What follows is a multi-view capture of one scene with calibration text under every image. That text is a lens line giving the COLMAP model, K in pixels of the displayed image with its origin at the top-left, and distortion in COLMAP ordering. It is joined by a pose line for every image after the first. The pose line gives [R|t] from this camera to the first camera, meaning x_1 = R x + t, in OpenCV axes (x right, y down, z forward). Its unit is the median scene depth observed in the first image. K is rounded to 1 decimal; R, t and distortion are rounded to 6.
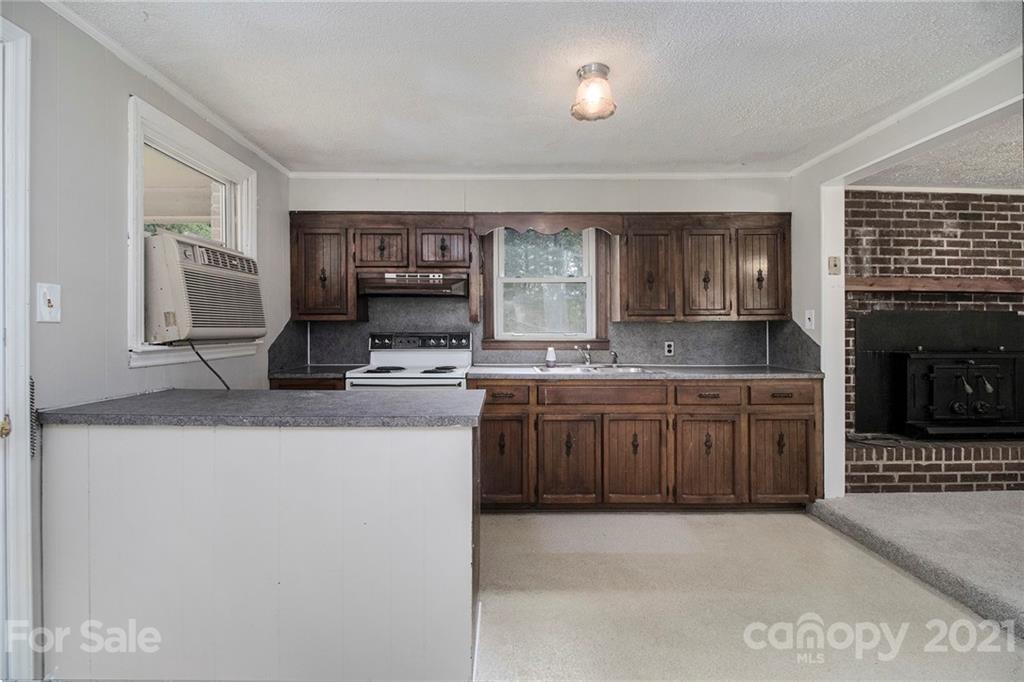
lens RADIAL K [[478.4, 0, 441.7], [0, 478.4, 336.0], [0, 0, 1]] dist [0.003140, -0.001654]
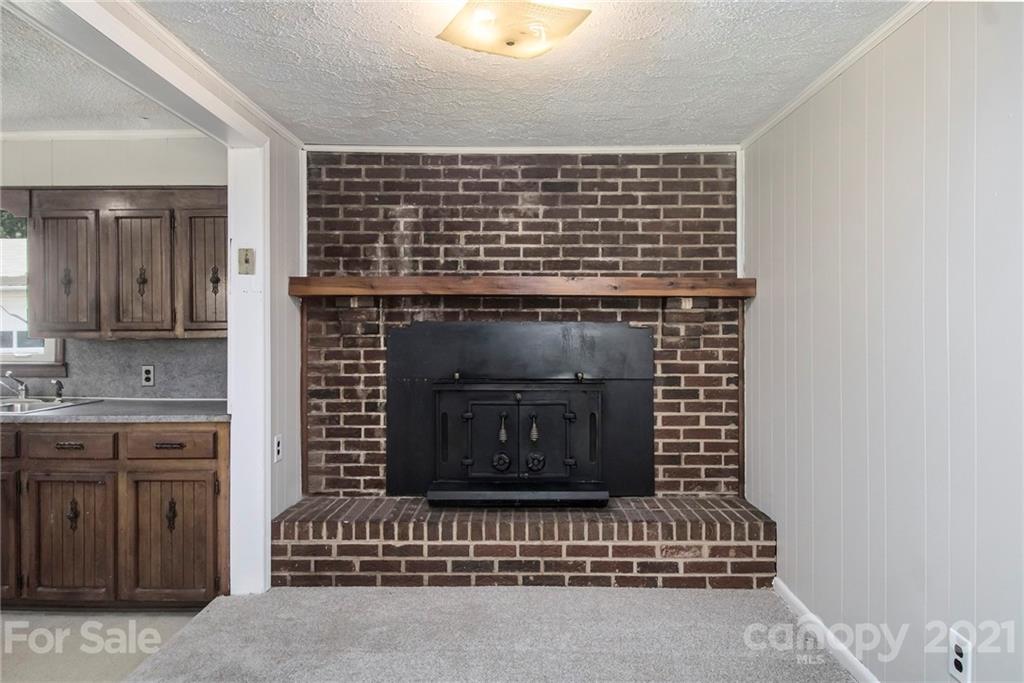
lens RADIAL K [[598.8, 0, 506.6], [0, 598.8, 340.5], [0, 0, 1]] dist [0.046475, -0.005027]
pose [[0.997950, -0.002143, -0.063962, 1.100392], [0.002165, 0.999998, 0.000268, -0.026346], [0.063962, -0.000406, 0.997952, 0.123817]]
